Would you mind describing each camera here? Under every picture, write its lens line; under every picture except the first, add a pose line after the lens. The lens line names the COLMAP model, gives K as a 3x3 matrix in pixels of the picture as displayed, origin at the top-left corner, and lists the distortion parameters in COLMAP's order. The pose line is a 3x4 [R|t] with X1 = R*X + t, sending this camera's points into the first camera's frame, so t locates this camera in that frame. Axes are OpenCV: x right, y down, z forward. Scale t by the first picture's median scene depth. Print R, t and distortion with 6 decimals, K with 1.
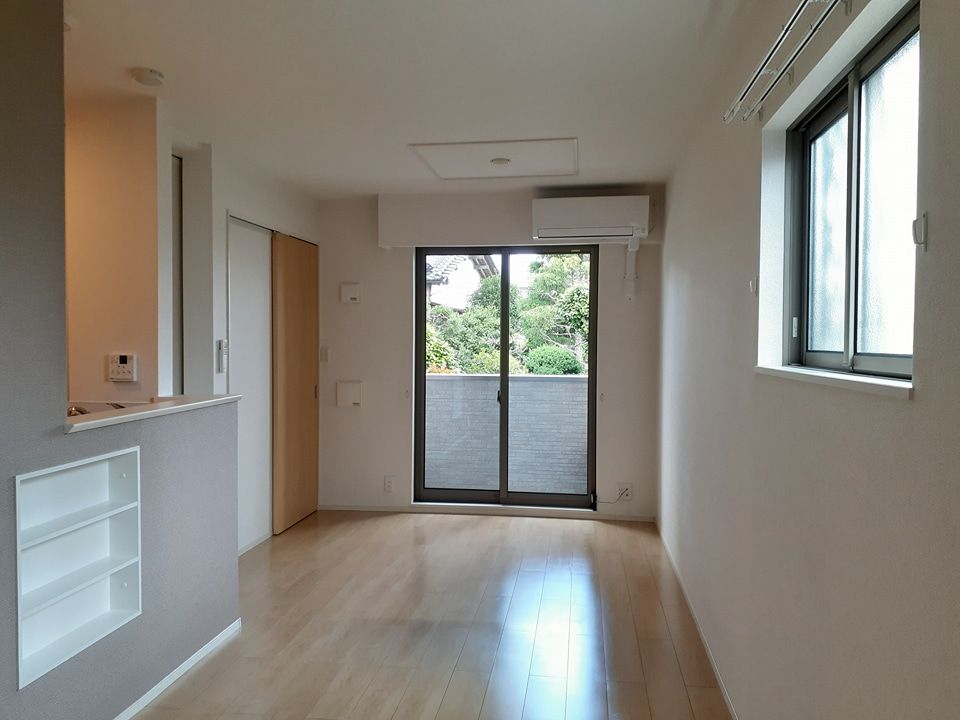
lens RADIAL K [[753.0, 0, 478.8], [0, 753.0, 358.3], [0, 0, 1]] dist [0.001253, -0.008140]
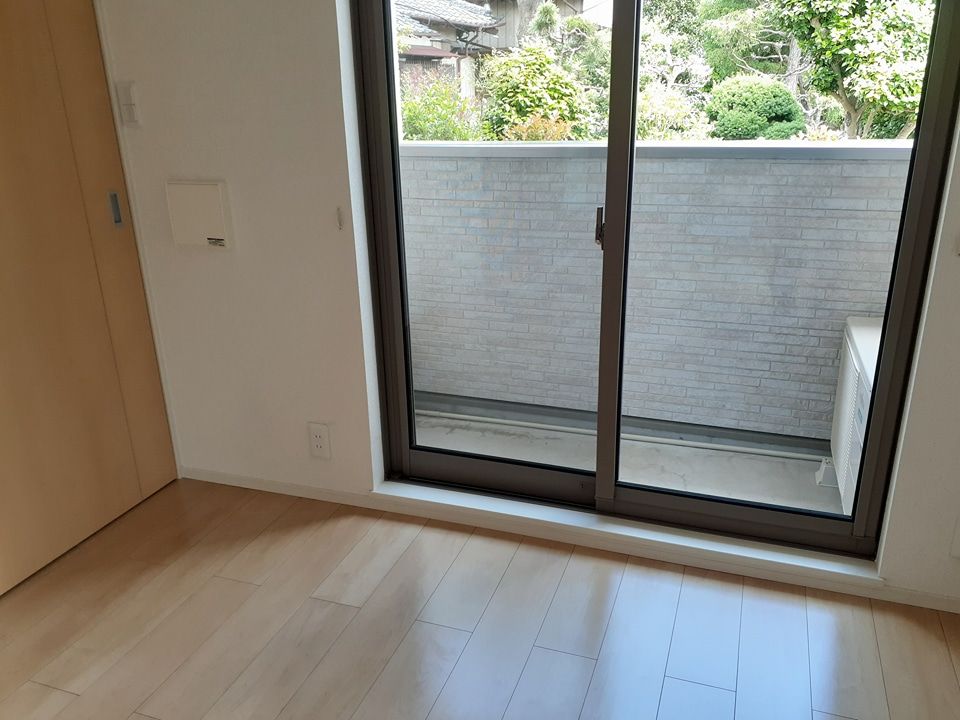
lens RADIAL K [[753.0, 0, 477.1], [0, 753.0, 366.7], [0, 0, 1]] dist [0.001253, -0.008140]
pose [[0.975407, 0.048522, -0.215002, 0.040314], [0.025871, 0.943519, 0.330306, -0.000758], [0.218886, -0.327745, 0.919060, 0.561433]]
